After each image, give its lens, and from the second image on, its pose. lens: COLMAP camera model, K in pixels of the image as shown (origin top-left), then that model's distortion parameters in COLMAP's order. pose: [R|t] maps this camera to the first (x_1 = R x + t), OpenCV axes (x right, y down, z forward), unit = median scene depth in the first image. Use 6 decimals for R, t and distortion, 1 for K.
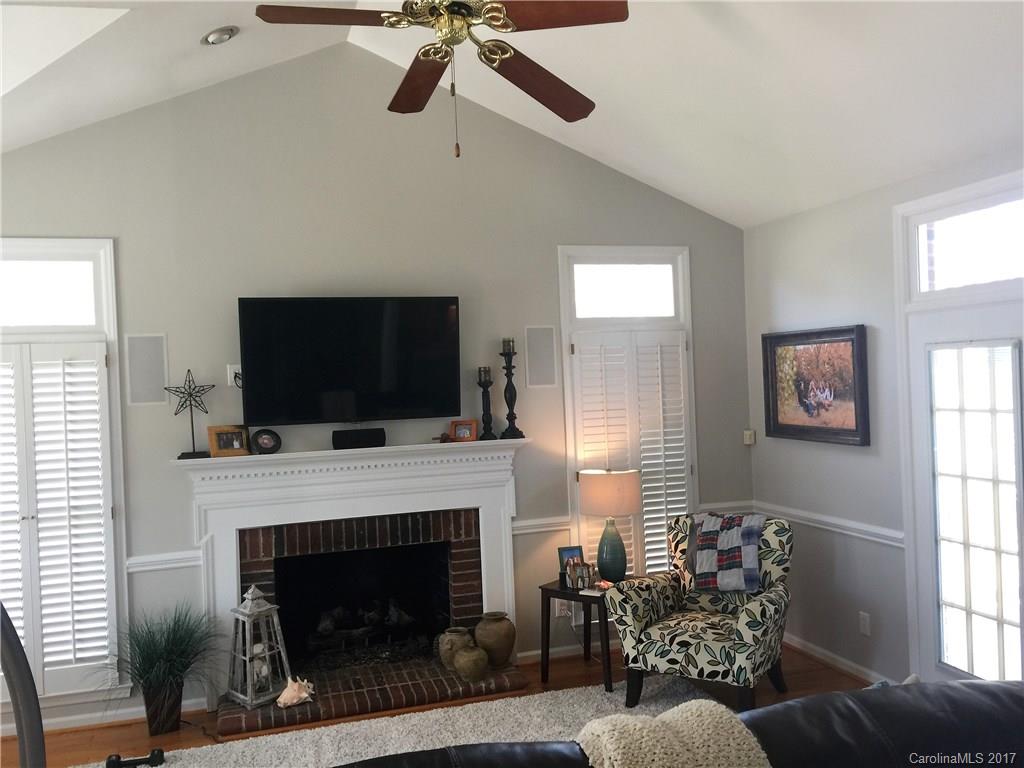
lens RADIAL K [[858.2, 0, 517.4], [0, 858.2, 387.0], [0, 0, 1]] dist [0.062836, -0.075113]
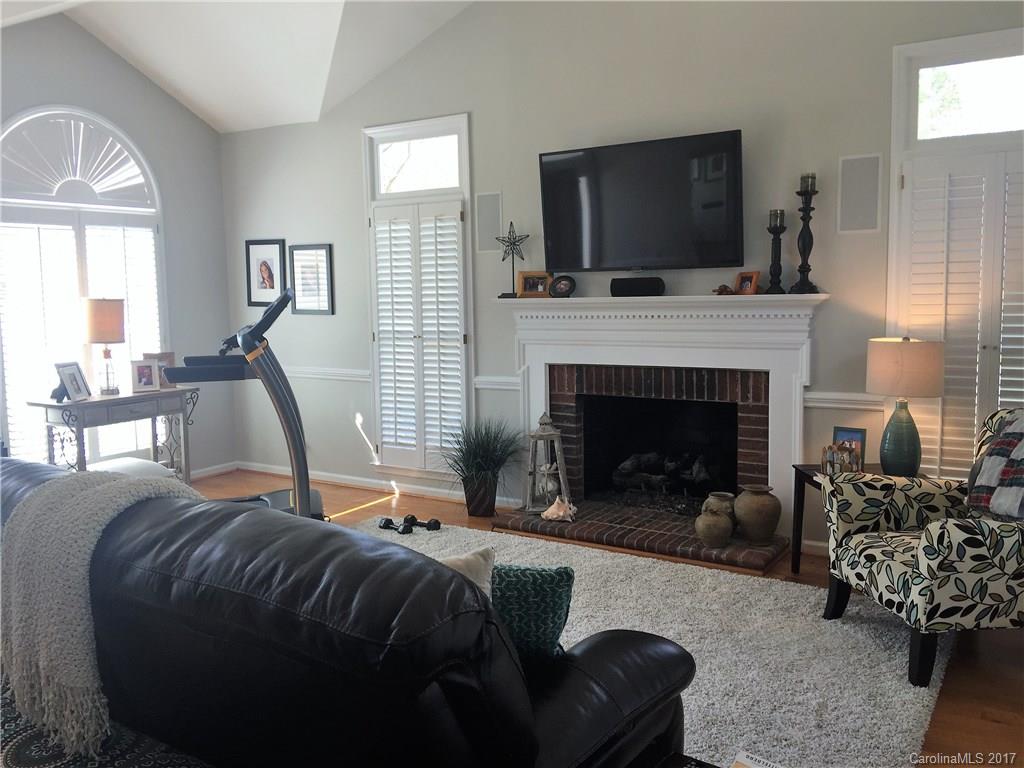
lens RADIAL K [[858.2, 0, 511.9], [0, 858.2, 374.6], [0, 0, 1]] dist [0.062836, -0.075113]
pose [[0.646505, 0.105173, -0.755626, 0.489458], [-0.006082, 0.991131, 0.132749, 0.028564], [0.762886, -0.081227, 0.641411, 0.235751]]
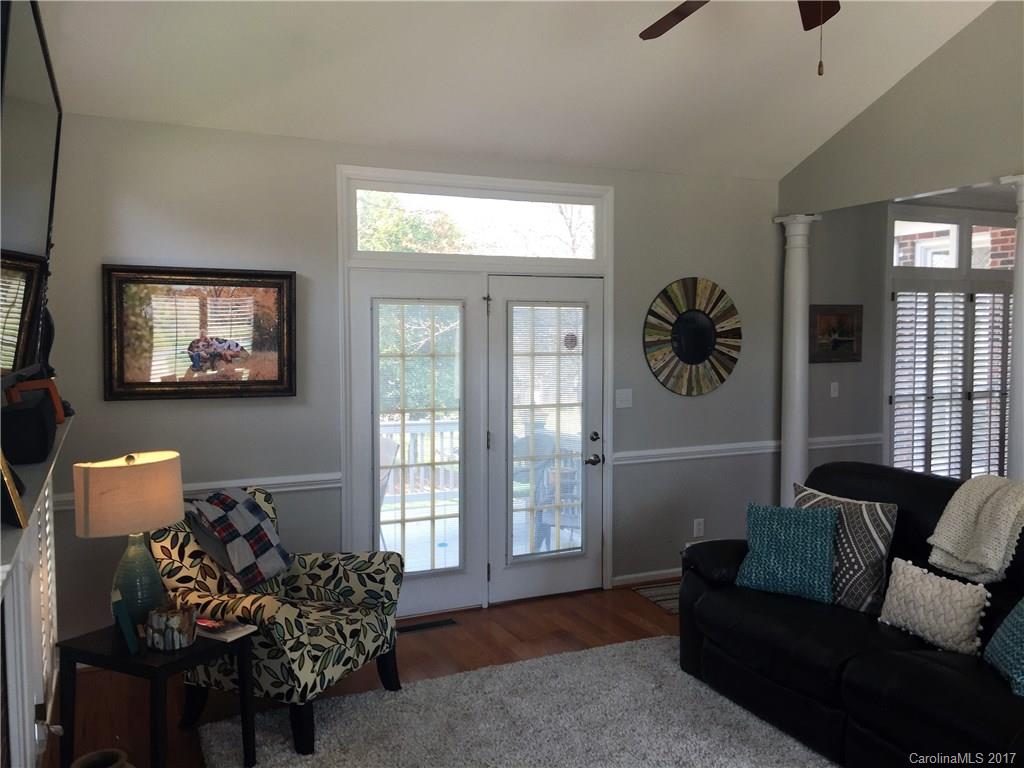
lens RADIAL K [[858.2, 0, 509.4], [0, 858.2, 381.2], [0, 0, 1]] dist [0.062836, -0.075113]
pose [[-0.138630, -0.014452, 0.990239, -0.573686], [0.012336, 0.999791, 0.016319, 0.036303], [-0.990267, 0.014477, -0.138423, 0.847480]]
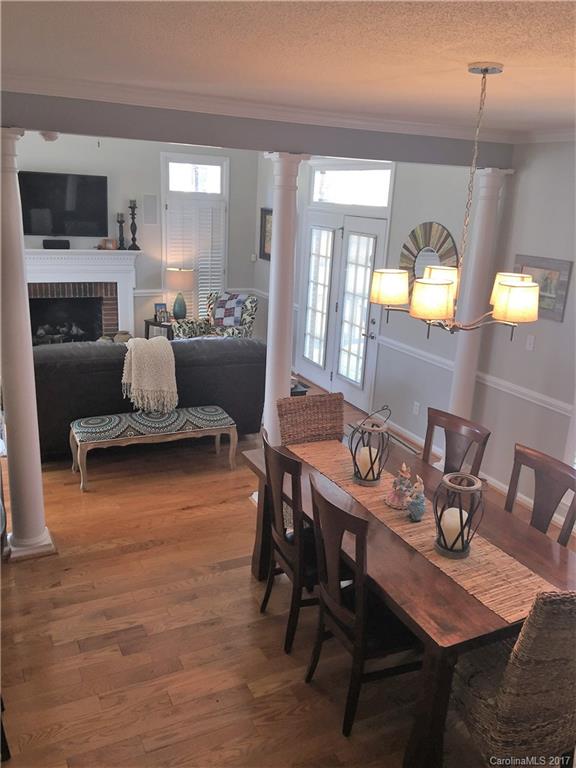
lens RADIAL K [[643.7, 0, 291.4], [0, 643.7, 385.4], [0, 0, 1]] dist [0.062836, -0.075113]
pose [[0.982162, 0.040271, 0.183674, 0.098463], [-0.090572, 0.957336, 0.274417, -0.095519], [-0.164786, -0.286157, 0.943906, -0.669229]]
